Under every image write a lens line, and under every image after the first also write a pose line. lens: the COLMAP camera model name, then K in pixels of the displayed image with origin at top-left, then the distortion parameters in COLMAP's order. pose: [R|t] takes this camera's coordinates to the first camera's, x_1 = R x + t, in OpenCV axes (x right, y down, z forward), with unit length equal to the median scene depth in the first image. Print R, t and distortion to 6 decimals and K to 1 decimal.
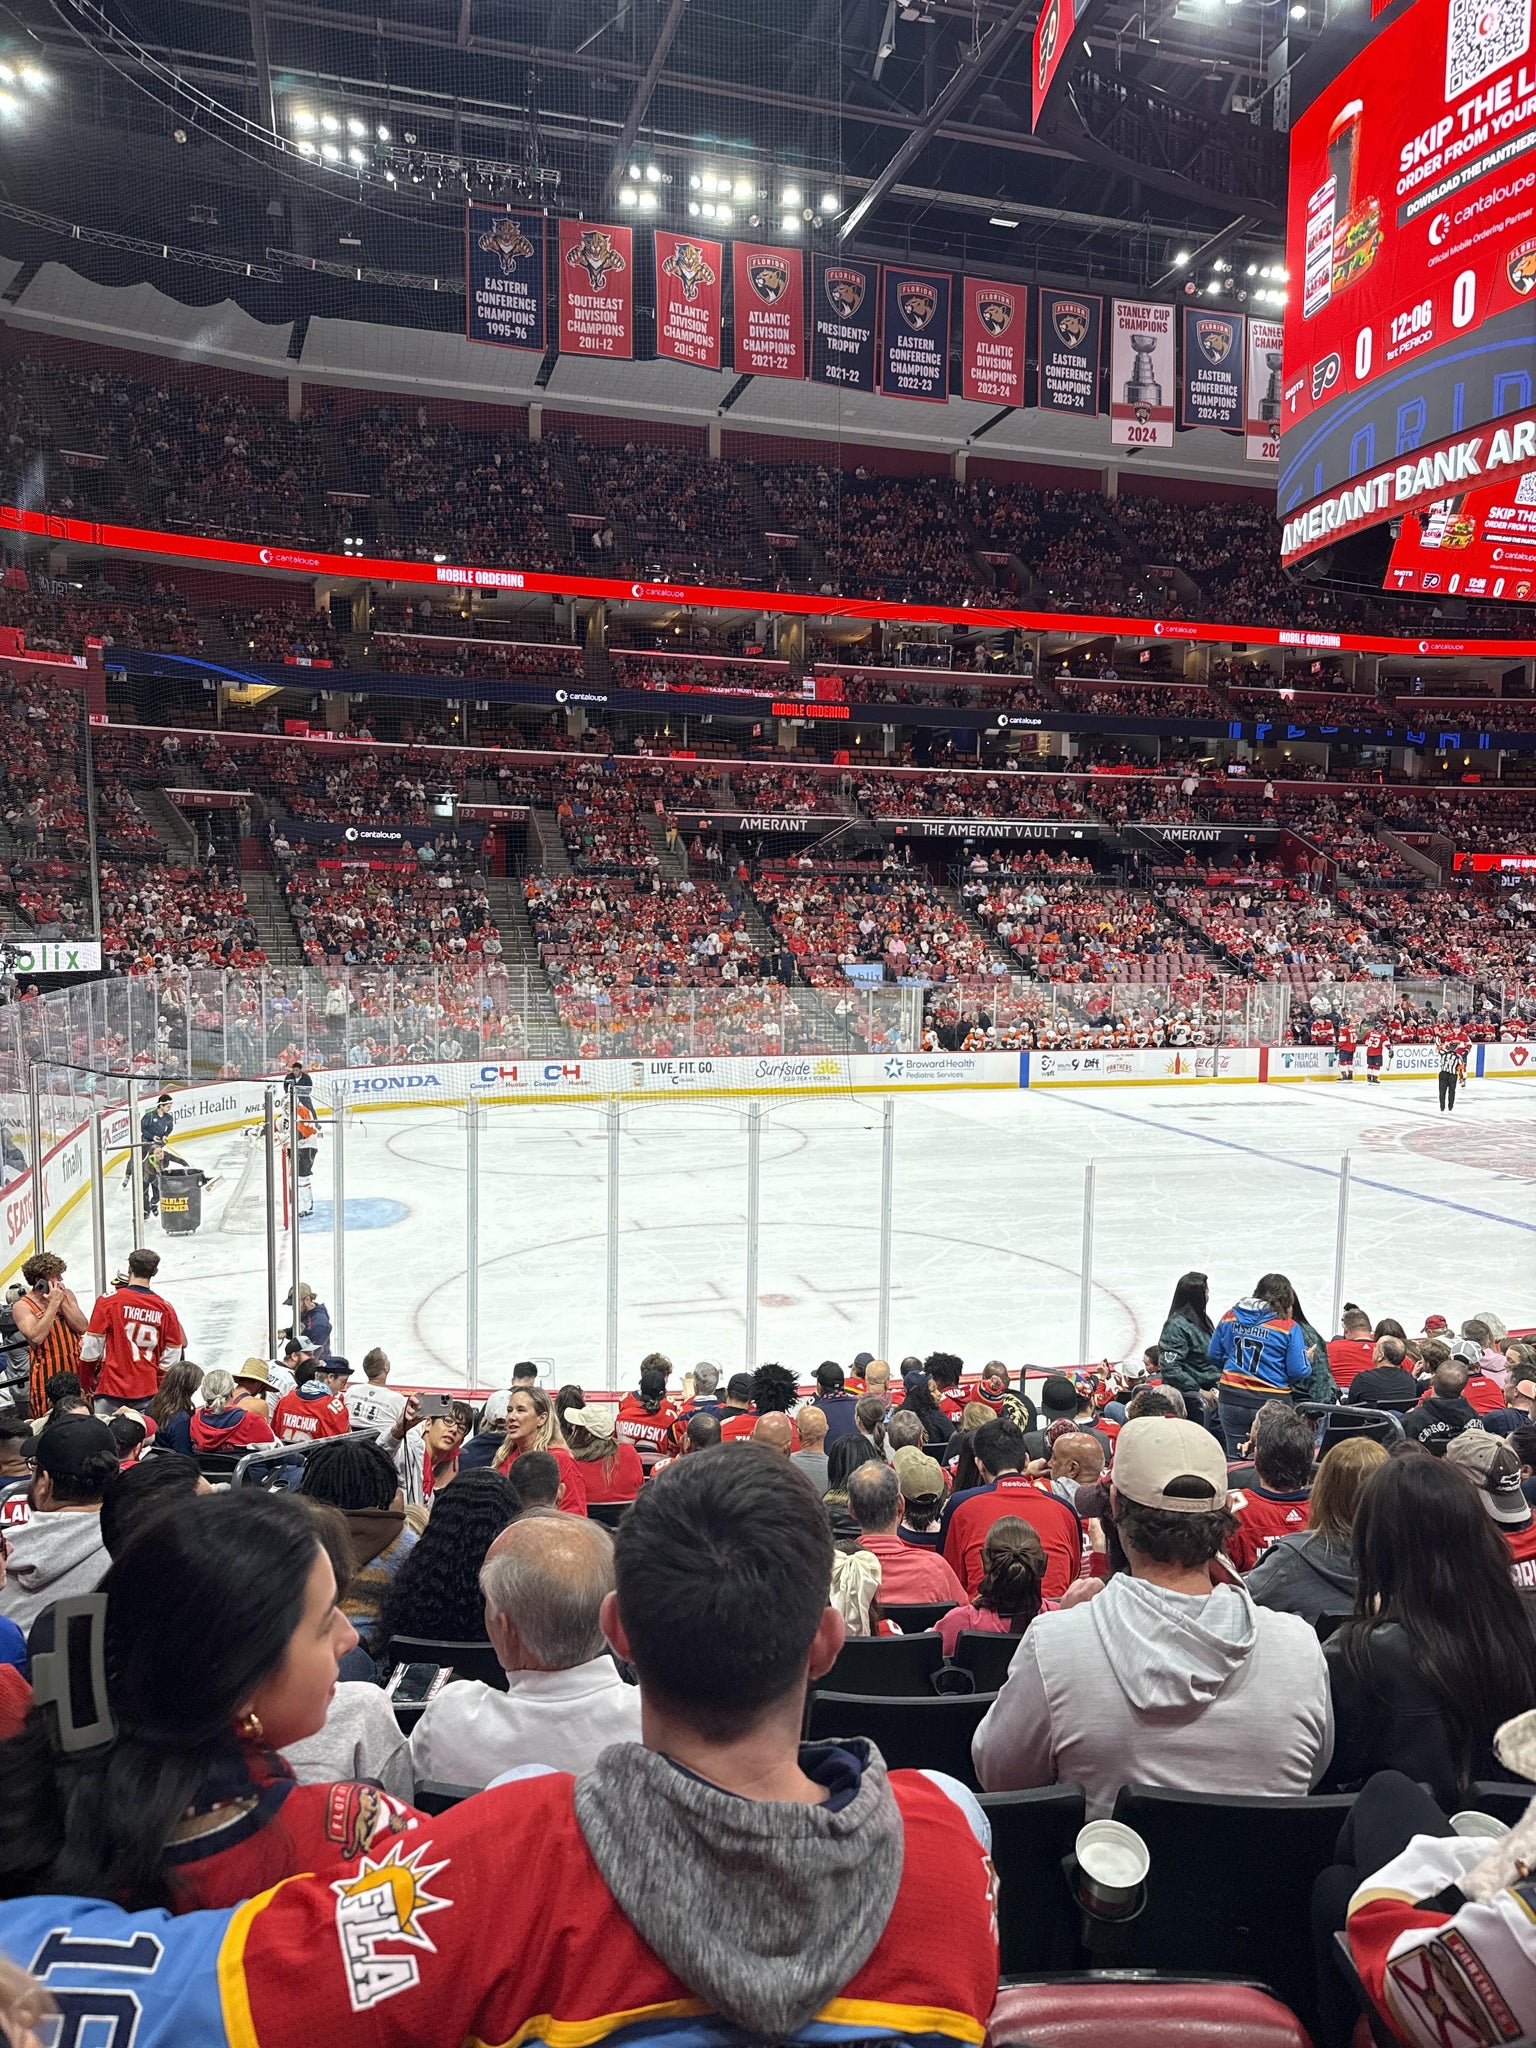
lens RADIAL K [[1441.7, 0, 775.6], [0, 1441.7, 1026.9], [0, 0, 1]] dist [0.054260, -0.062295]
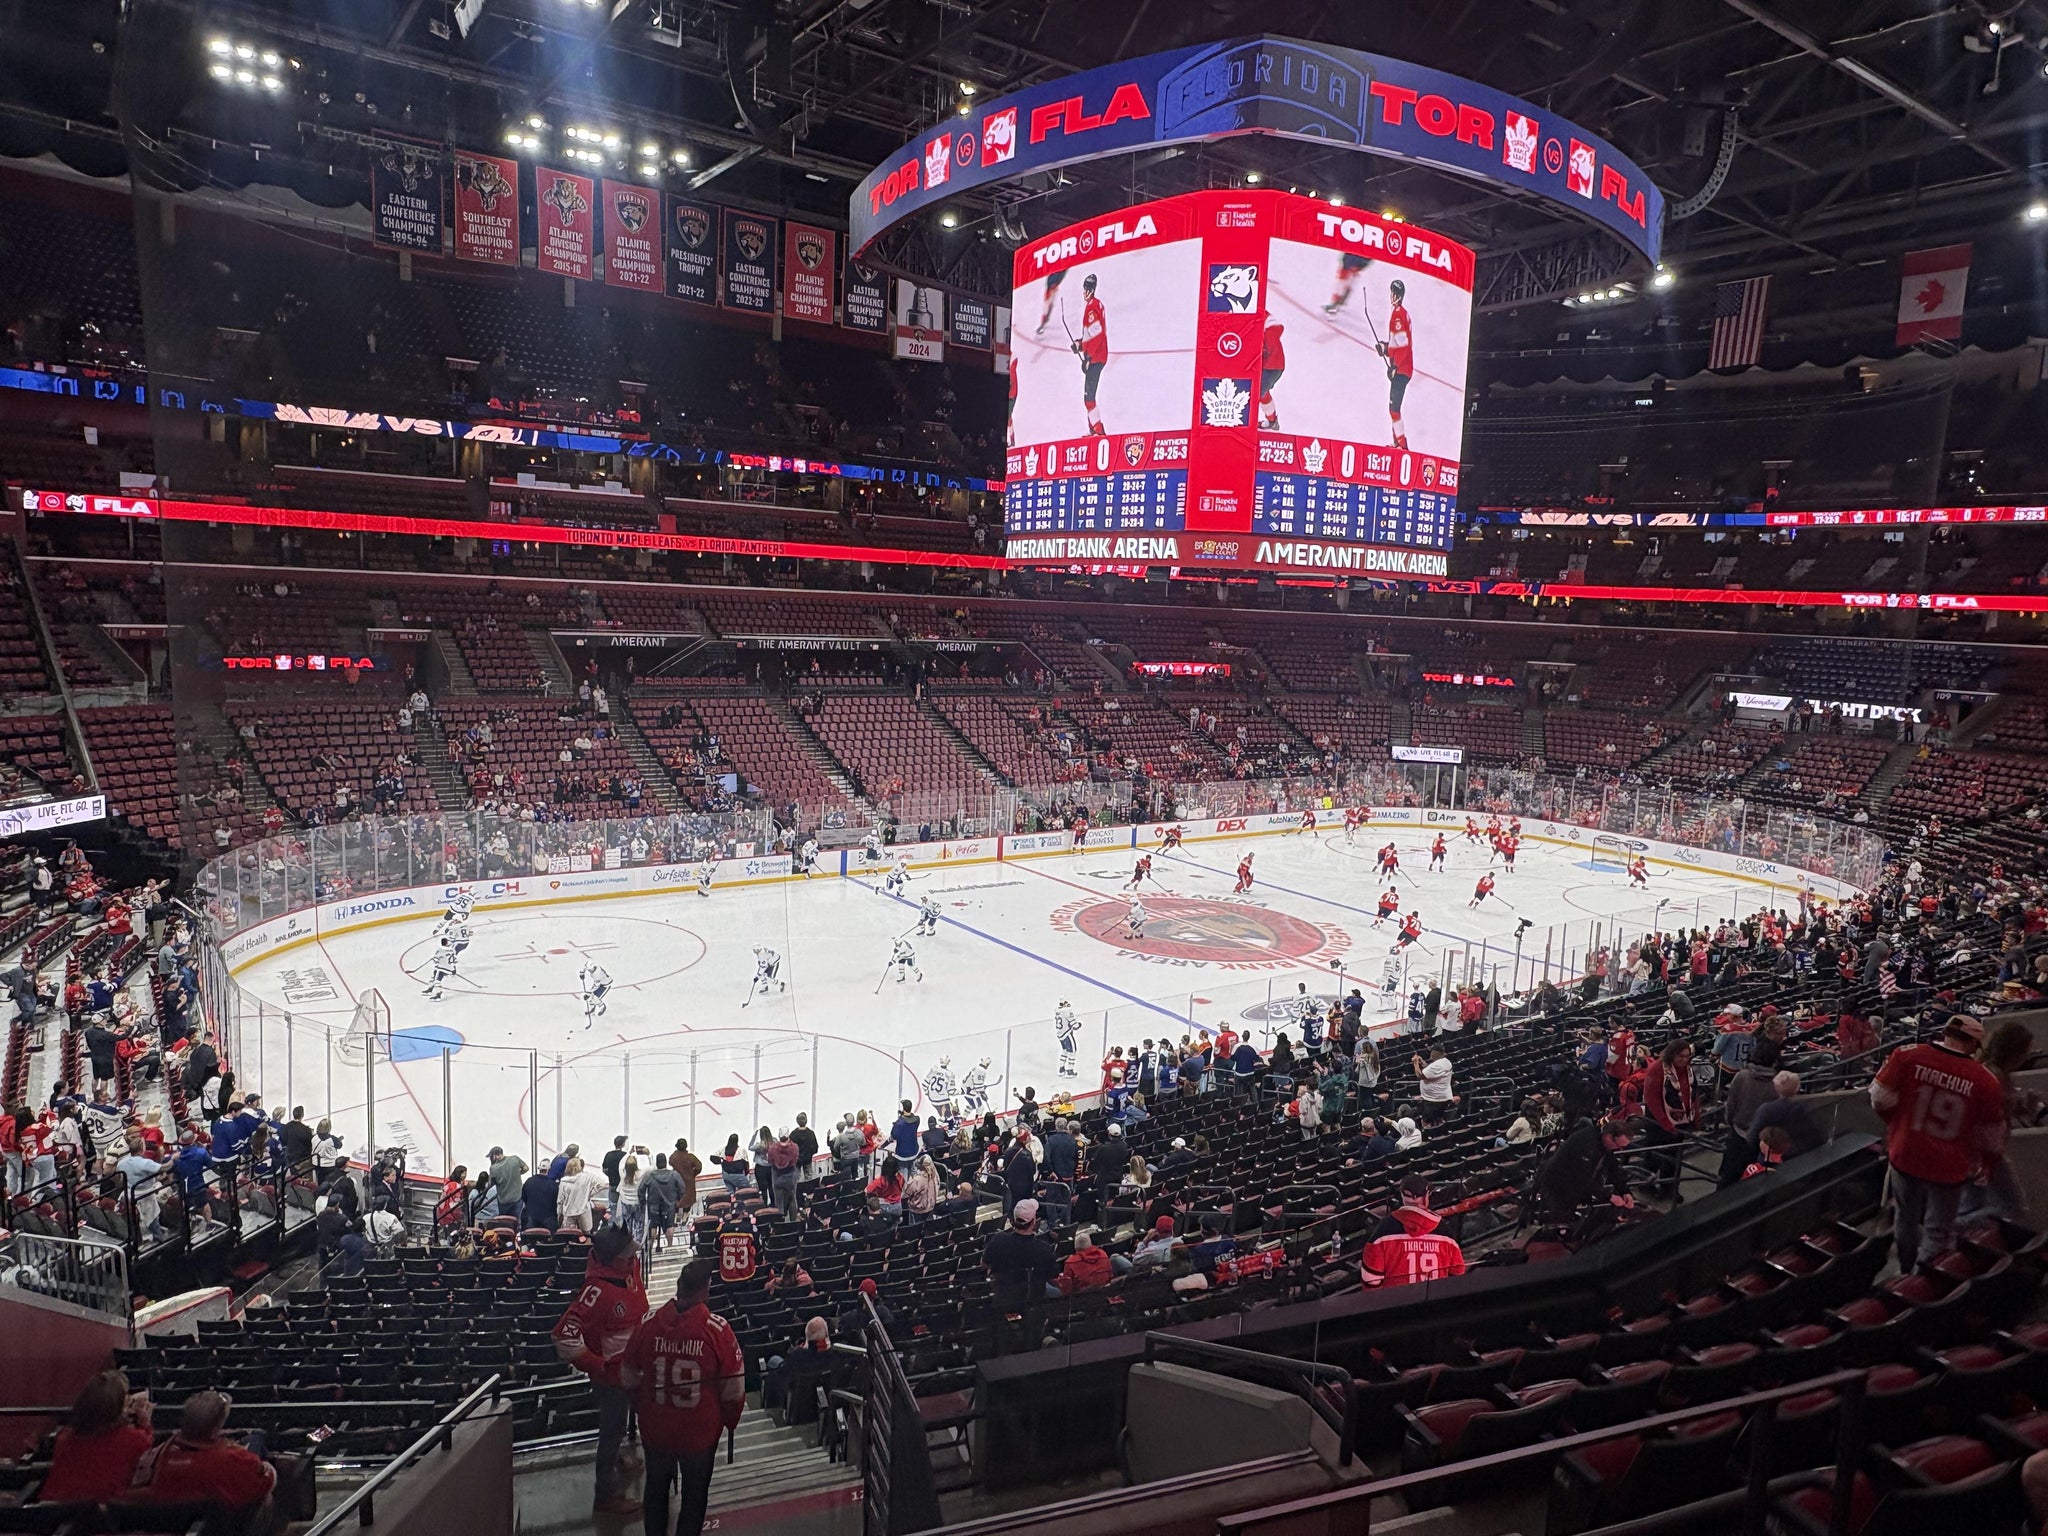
lens RADIAL K [[1318.5, 0, 1033.7], [0, 1318.5, 756.8], [0, 0, 1]] dist [0.003070, -0.002154]
pose [[0.944472, -0.008726, 0.328477, -0.056254], [-0.006877, 0.998904, 0.046308, -0.099524], [-0.328521, -0.045995, 0.943376, -0.214057]]
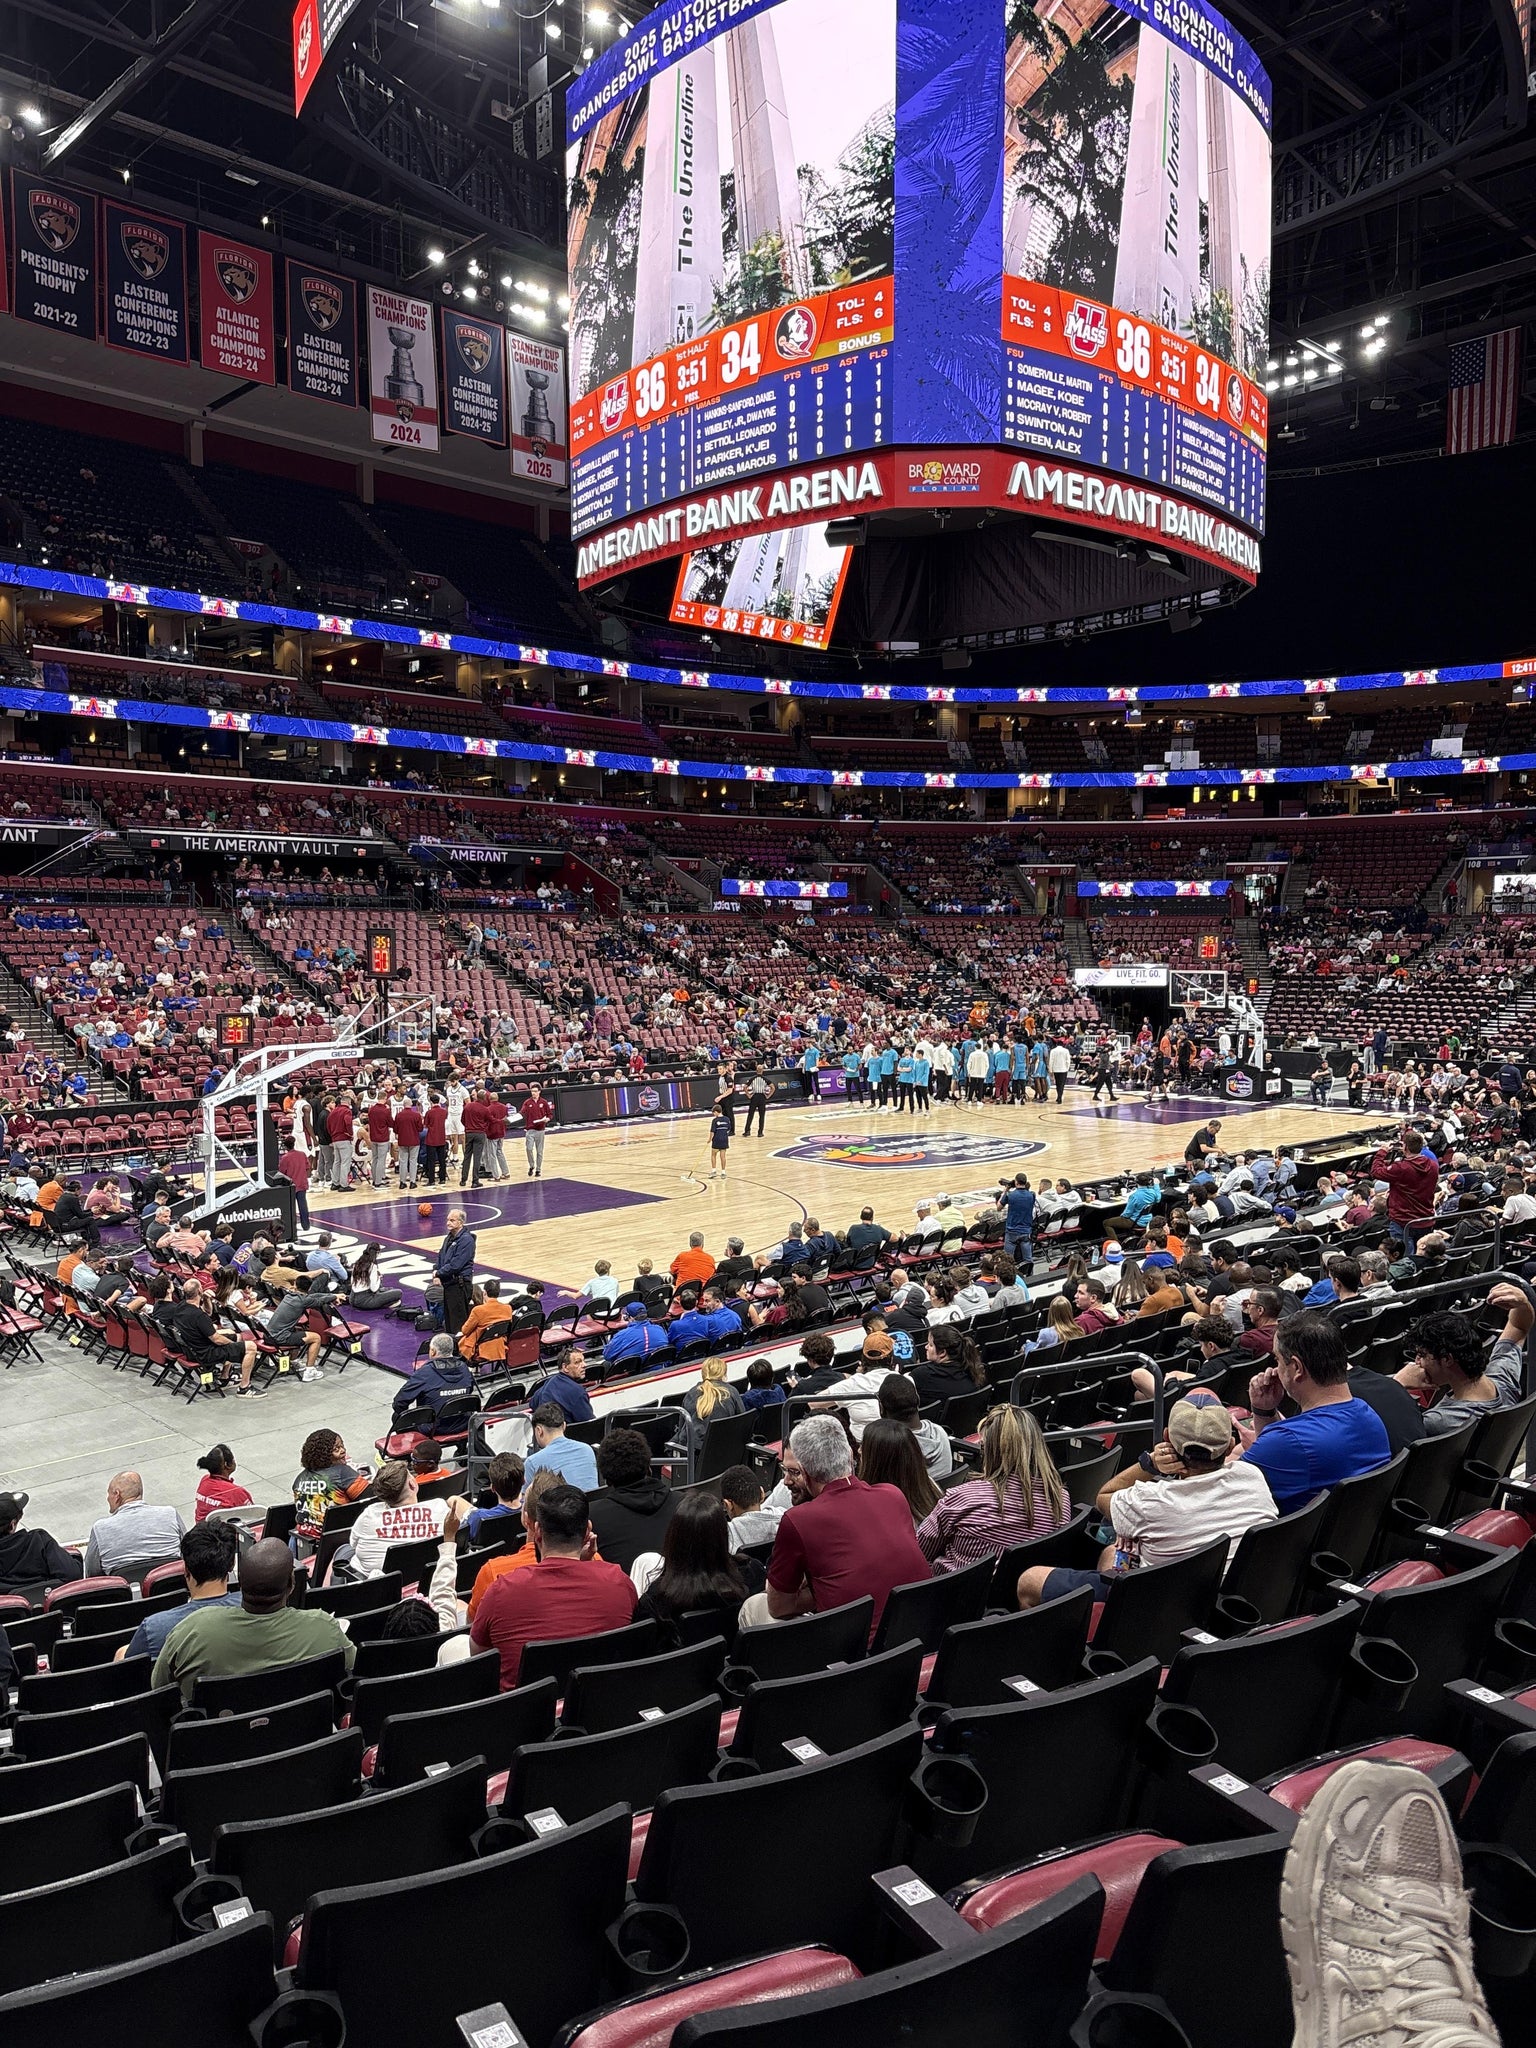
lens RADIAL K [[1558.3, 0, 749.8], [0, 1558.3, 1016.2], [0, 0, 1]] dist [0.051793, -0.043456]
pose [[0.892579, -0.034809, 0.449546, -0.023111], [0.047605, 0.998718, -0.017189, 0.000180], [-0.448371, 0.036743, 0.893092, -0.000190]]
